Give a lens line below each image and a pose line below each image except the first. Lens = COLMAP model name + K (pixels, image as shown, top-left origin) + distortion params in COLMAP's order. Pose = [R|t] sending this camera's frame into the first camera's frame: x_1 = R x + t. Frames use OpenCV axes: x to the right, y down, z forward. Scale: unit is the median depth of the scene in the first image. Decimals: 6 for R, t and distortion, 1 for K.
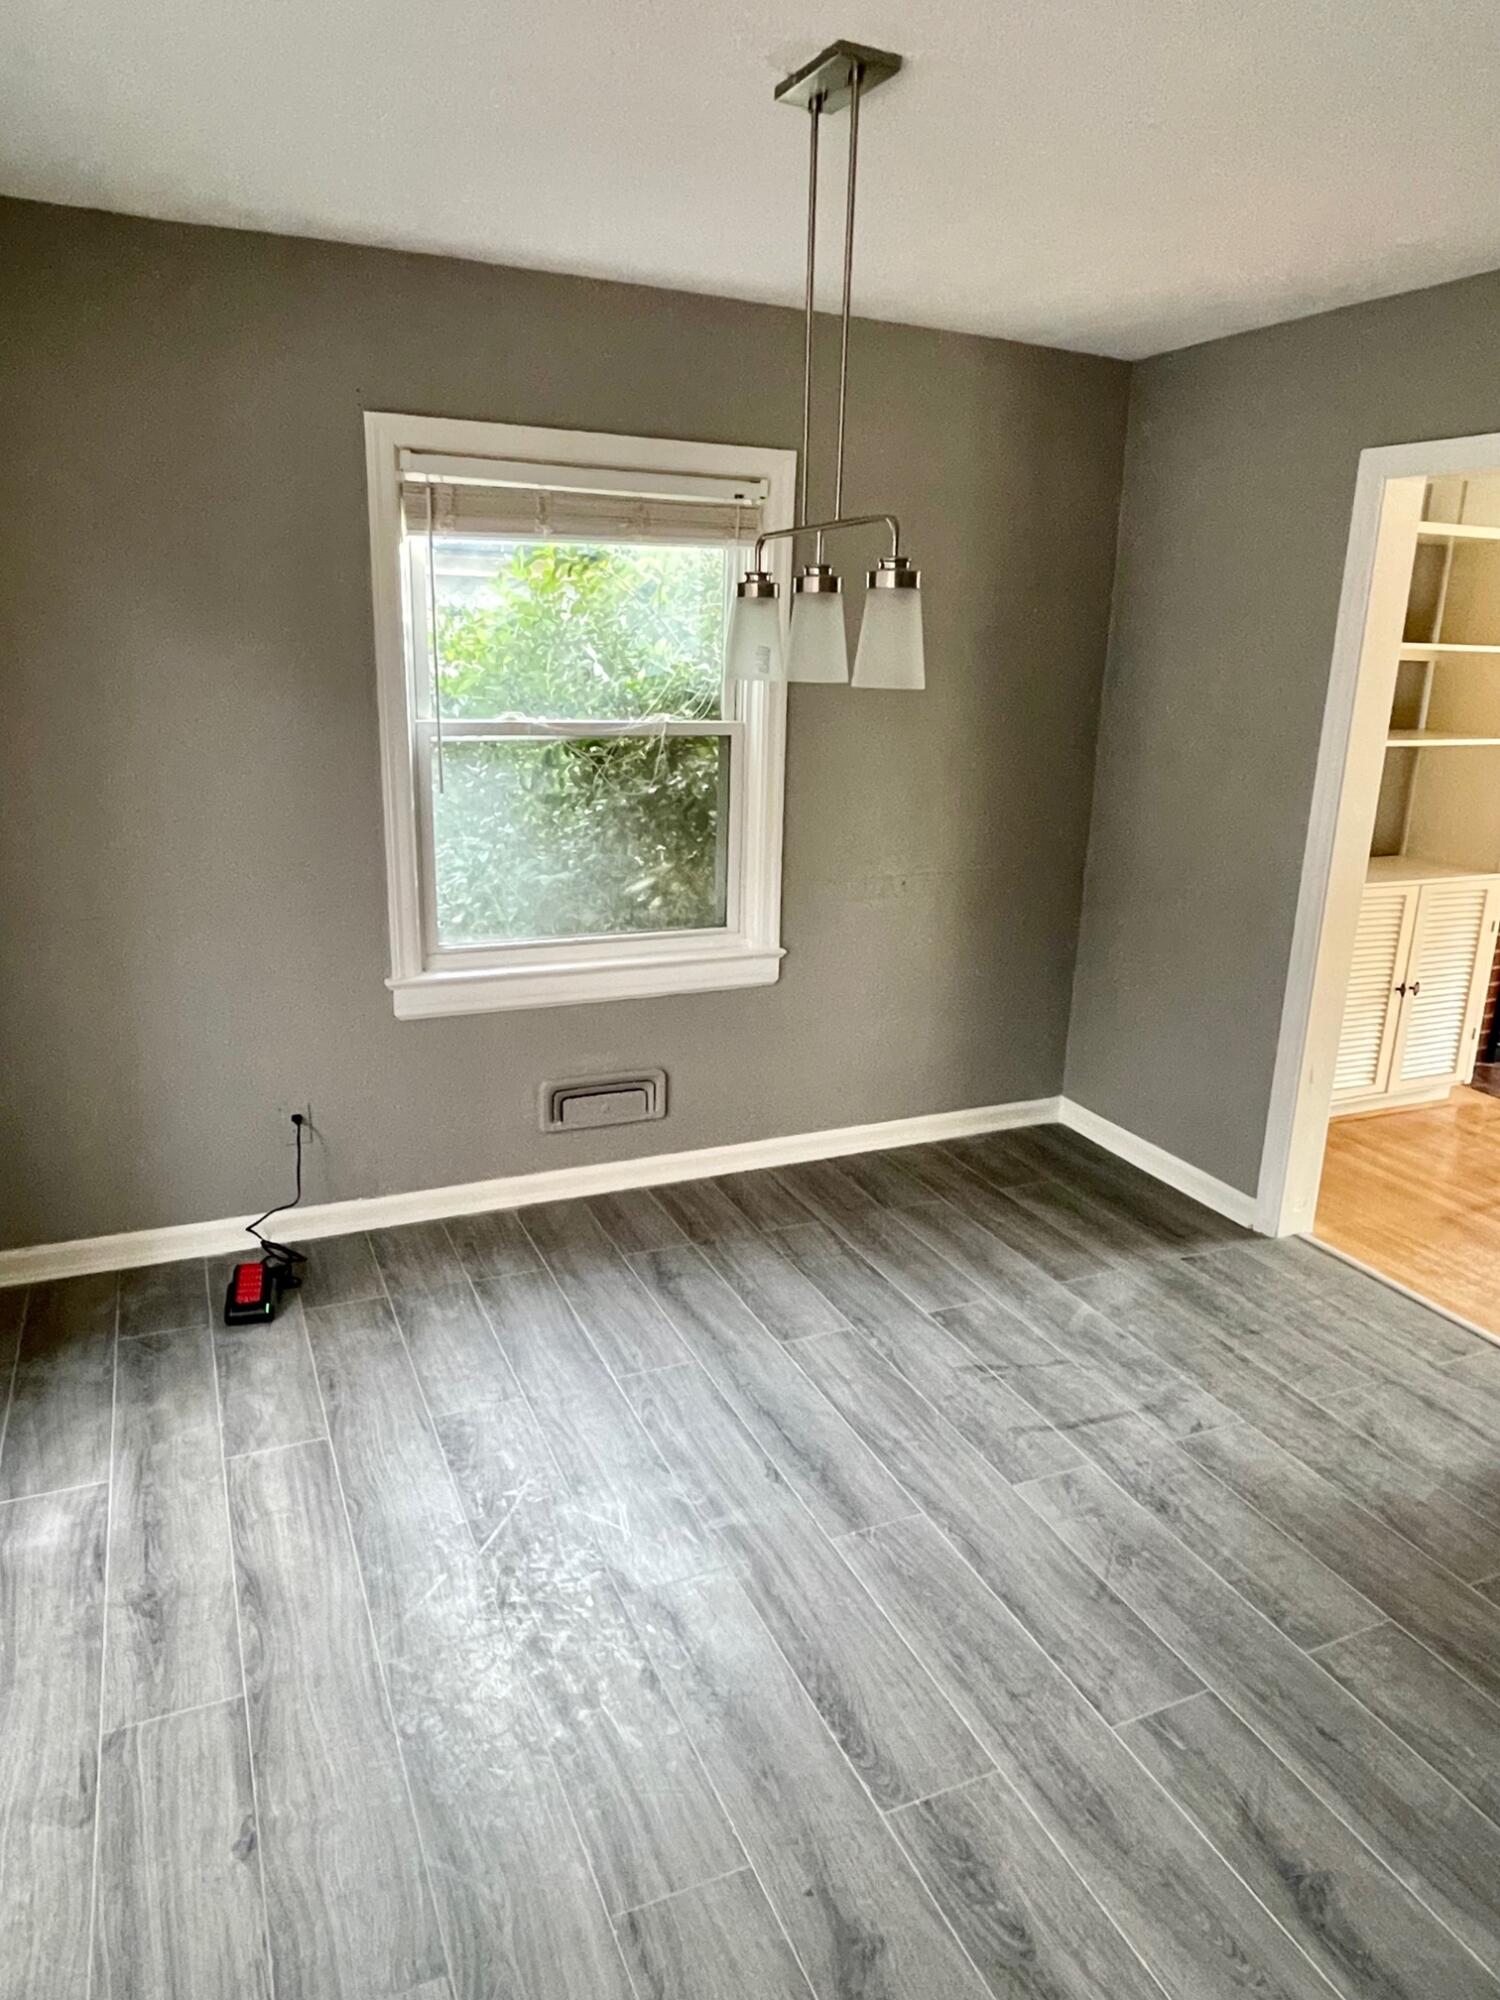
lens RADIAL K [[1305.3, 0, 750.0], [0, 1305.3, 997.8], [0, 0, 1]] dist [-0.001513, 0.000604]
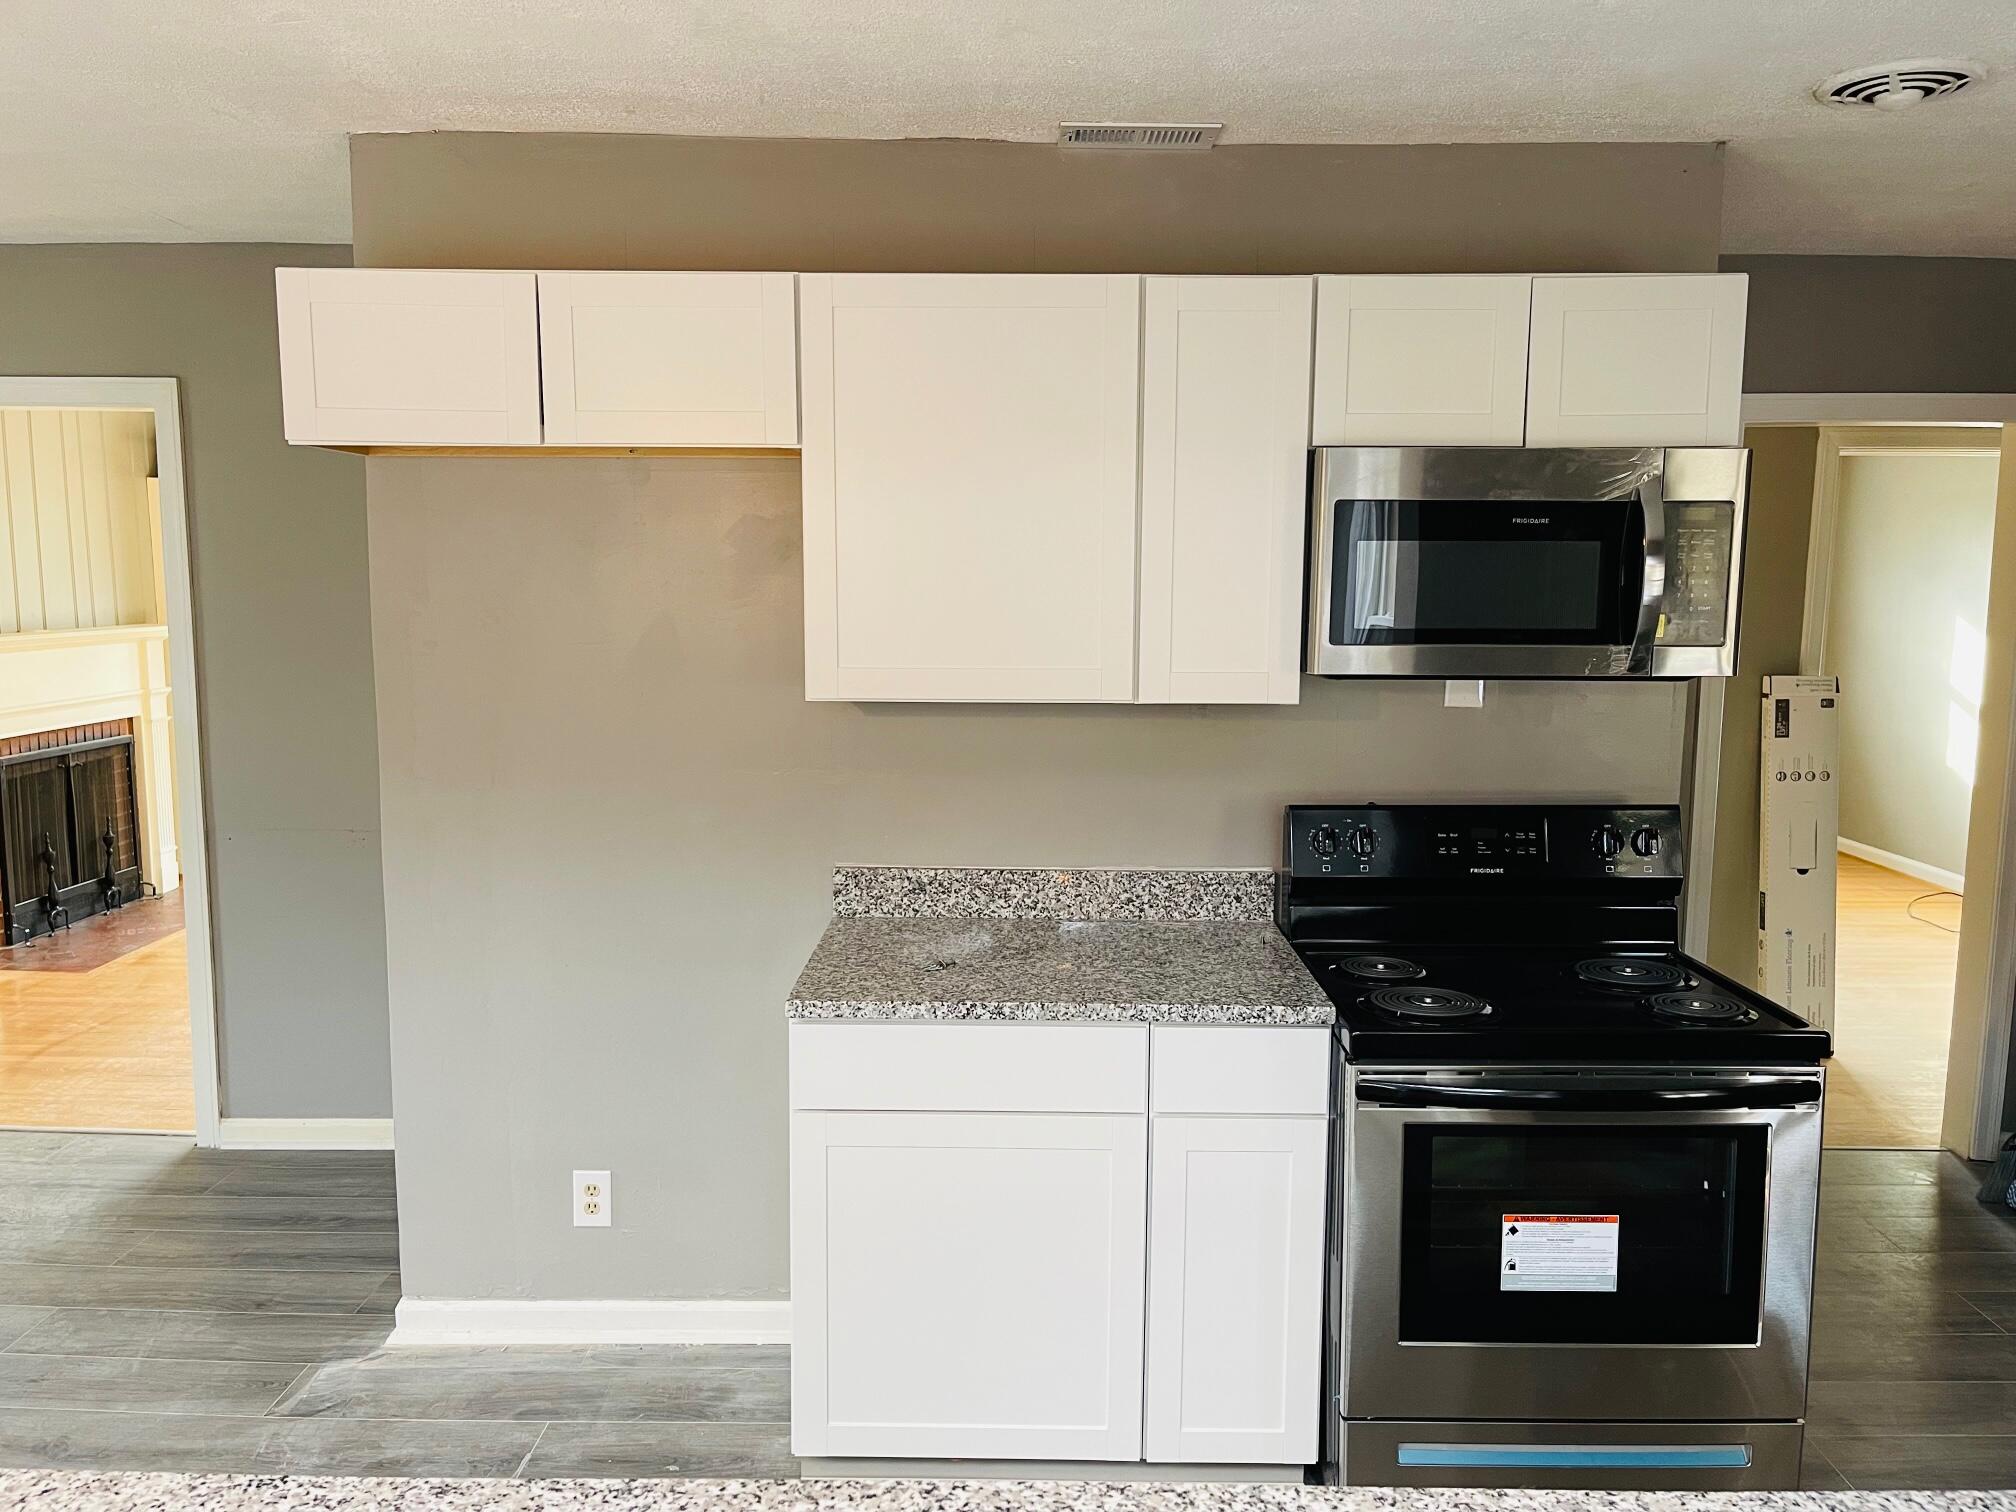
lens RADIAL K [[1531.5, 0, 1006.2], [0, 1531.5, 757.4], [0, 0, 1]] dist [0.057726, -0.061093]
pose [[0.421786, -0.137777, 0.896166, -0.344966], [0.257150, 0.965981, 0.027481, 0.128771], [-0.869466, 0.218858, 0.442867, -0.508766]]
